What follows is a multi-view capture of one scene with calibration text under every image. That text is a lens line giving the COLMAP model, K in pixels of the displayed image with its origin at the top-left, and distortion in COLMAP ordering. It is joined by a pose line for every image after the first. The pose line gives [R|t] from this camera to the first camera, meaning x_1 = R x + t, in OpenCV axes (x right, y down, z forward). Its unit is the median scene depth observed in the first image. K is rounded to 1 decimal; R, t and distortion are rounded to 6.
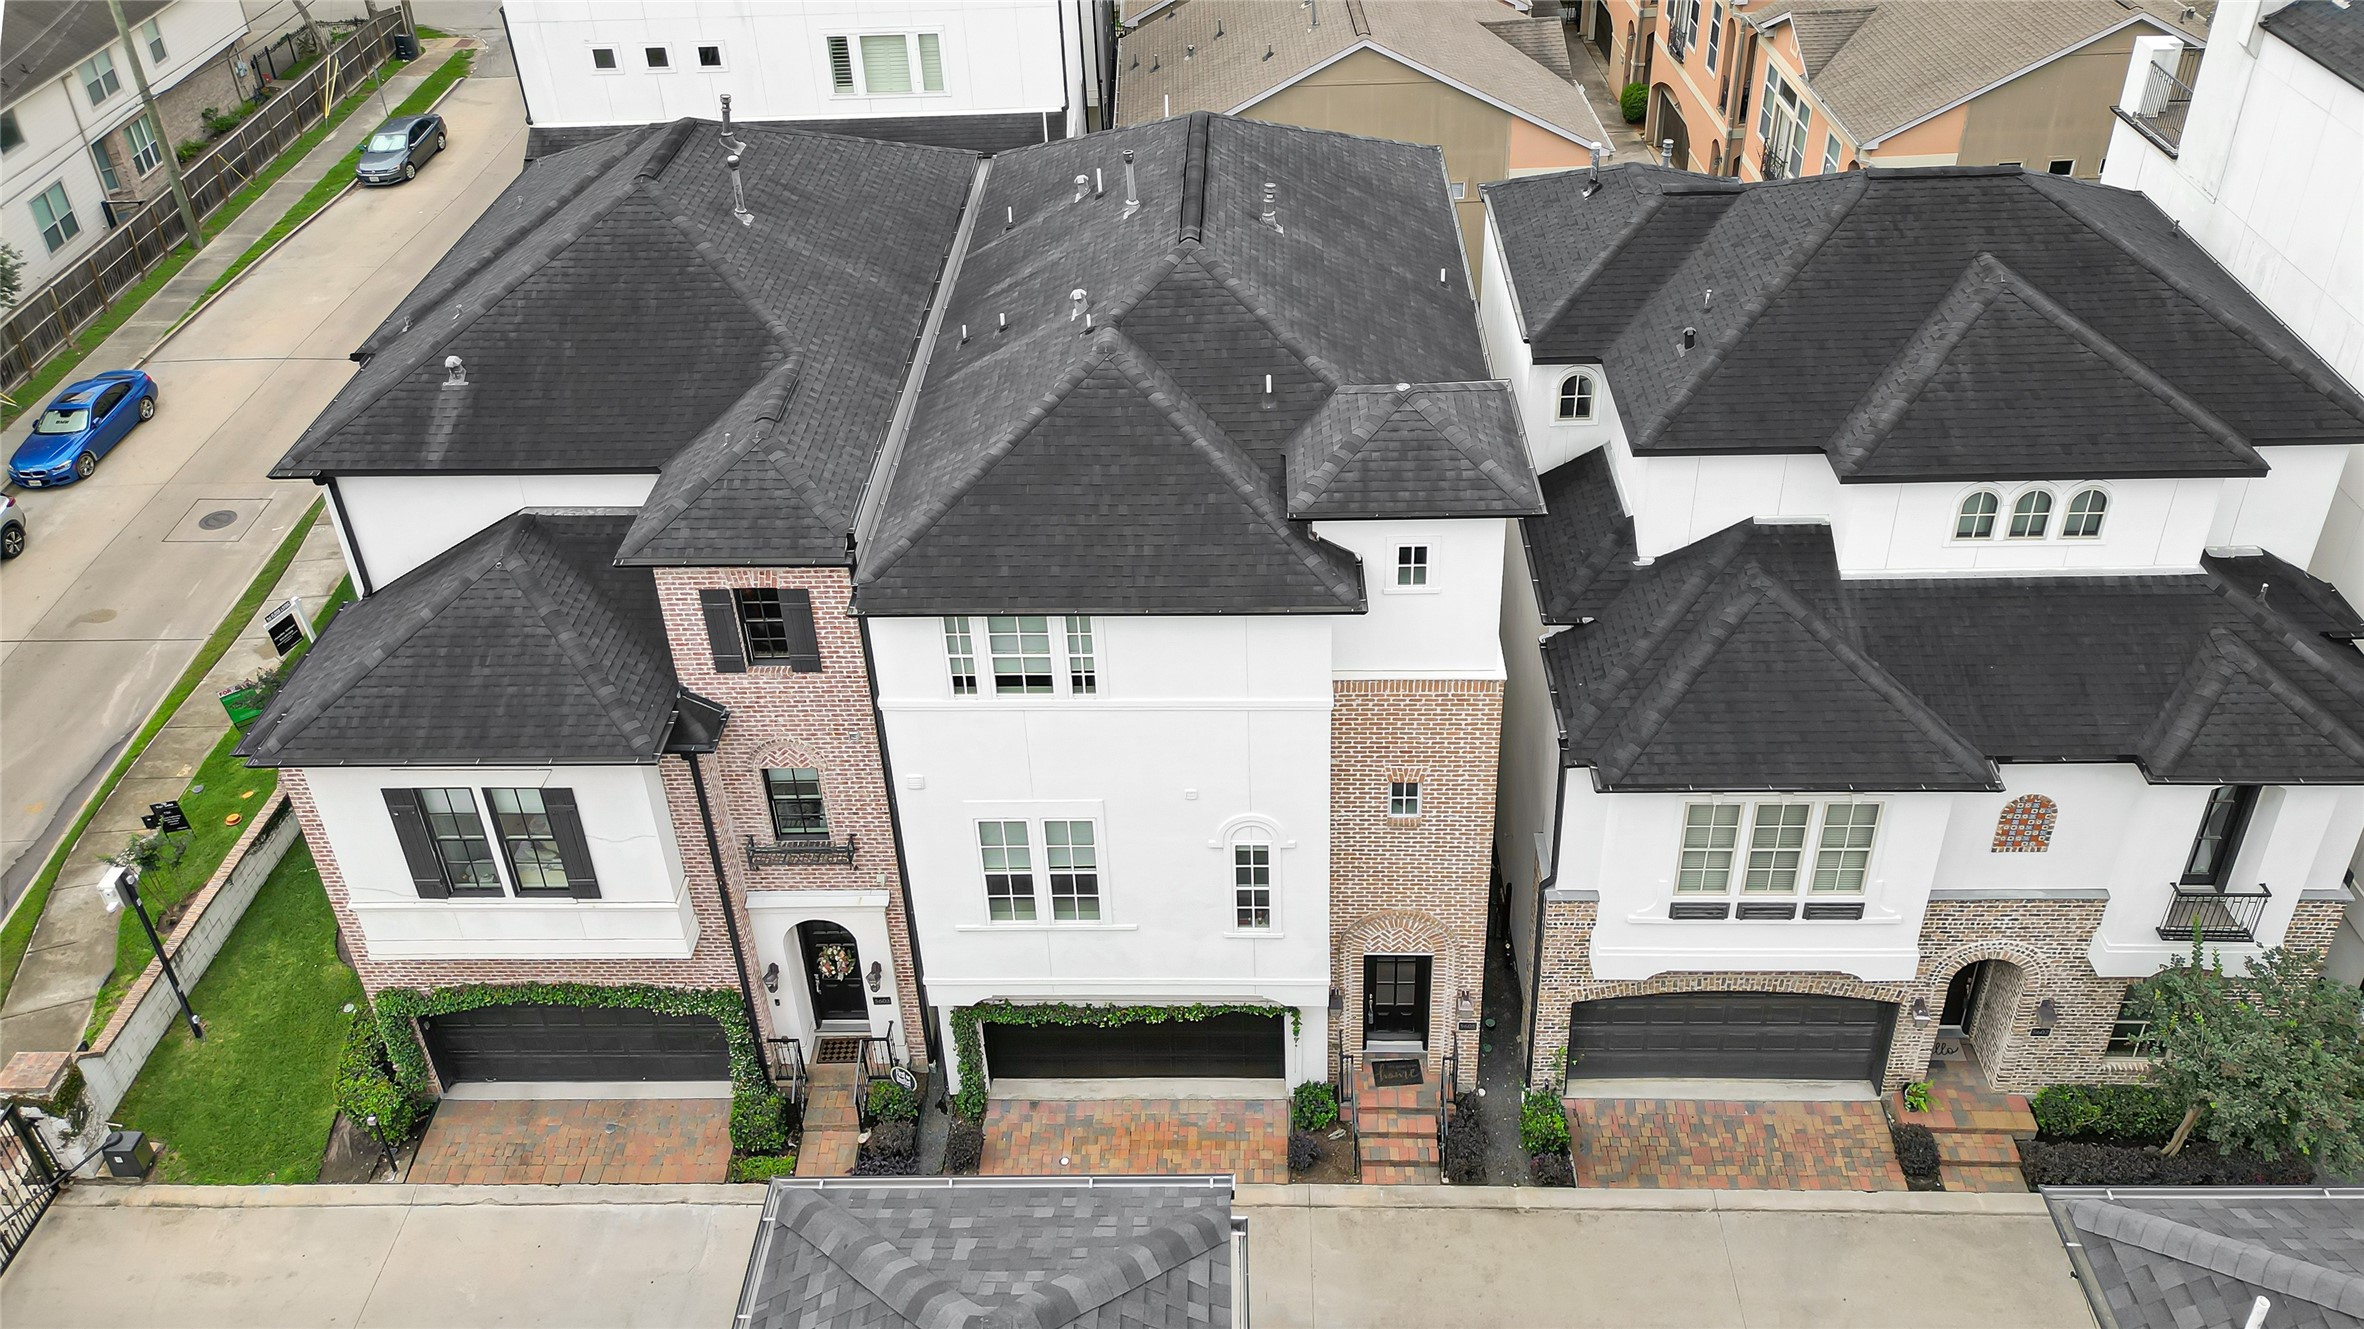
lens RADIAL K [[1705.5, 0, 1184.3], [0, 1705.5, 601.3], [0, 0, 1]] dist [0.073301, -0.056988]
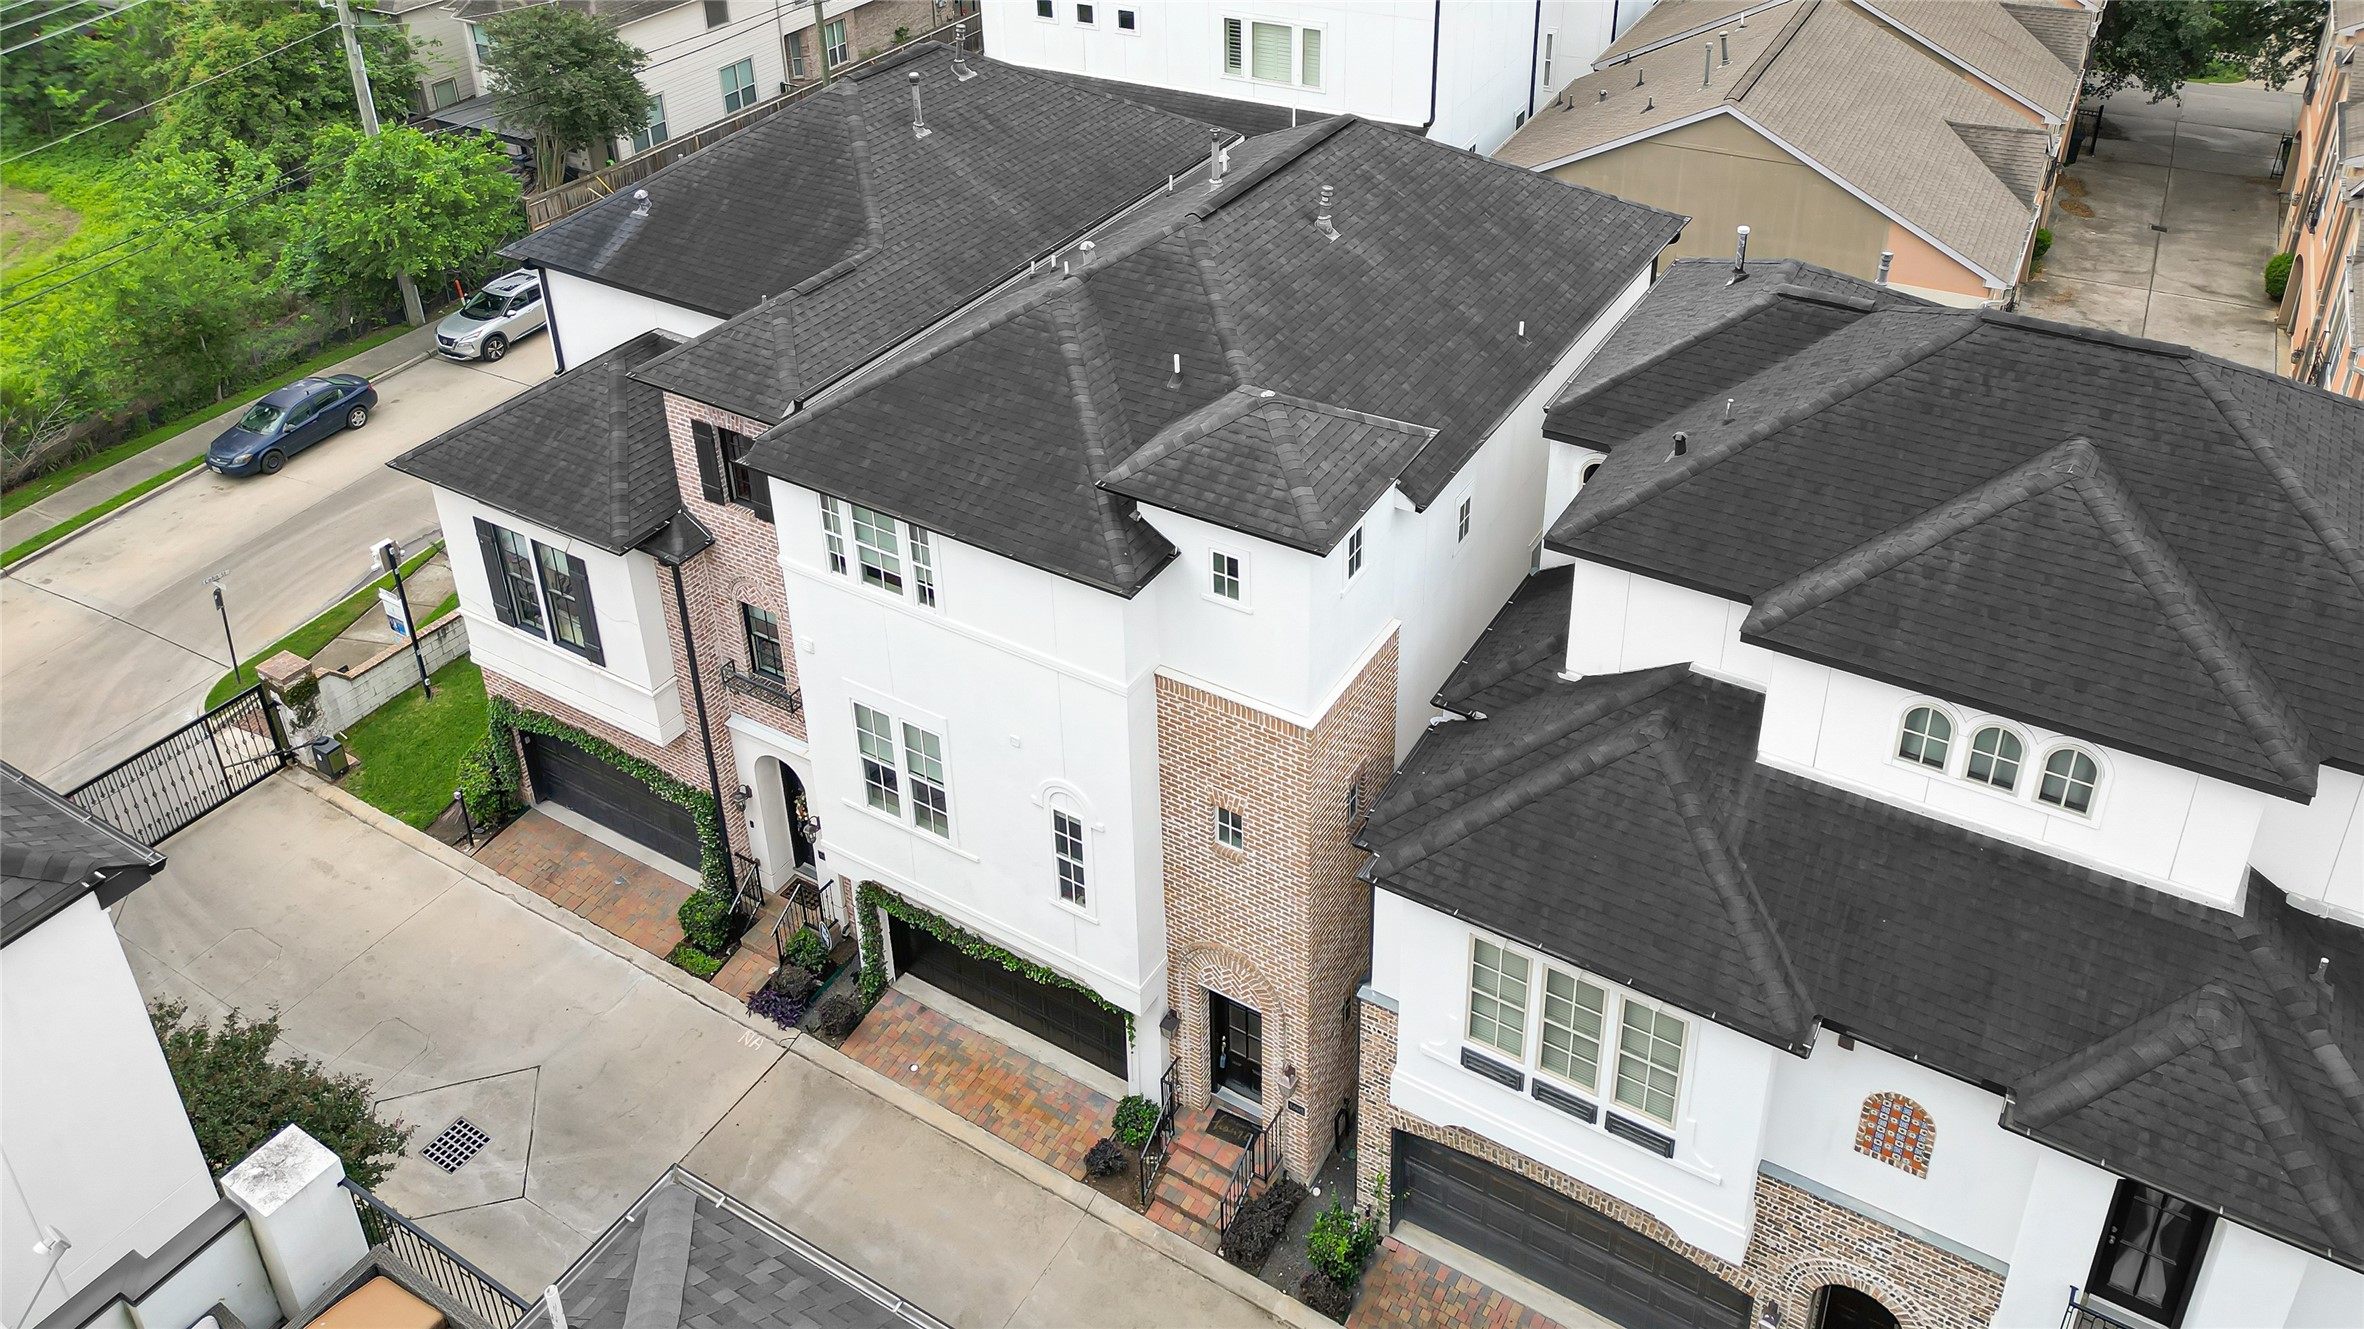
lens RADIAL K [[1720.3, 0, 1181.2], [0, 1720.3, 580.4], [0, 0, 1]] dist [0.074682, -0.064547]
pose [[0.855580, 0.289017, -0.429478, 0.473482], [-0.307303, 0.951202, 0.027922, -0.033869], [0.416590, 0.108091, 0.902646, 0.107474]]
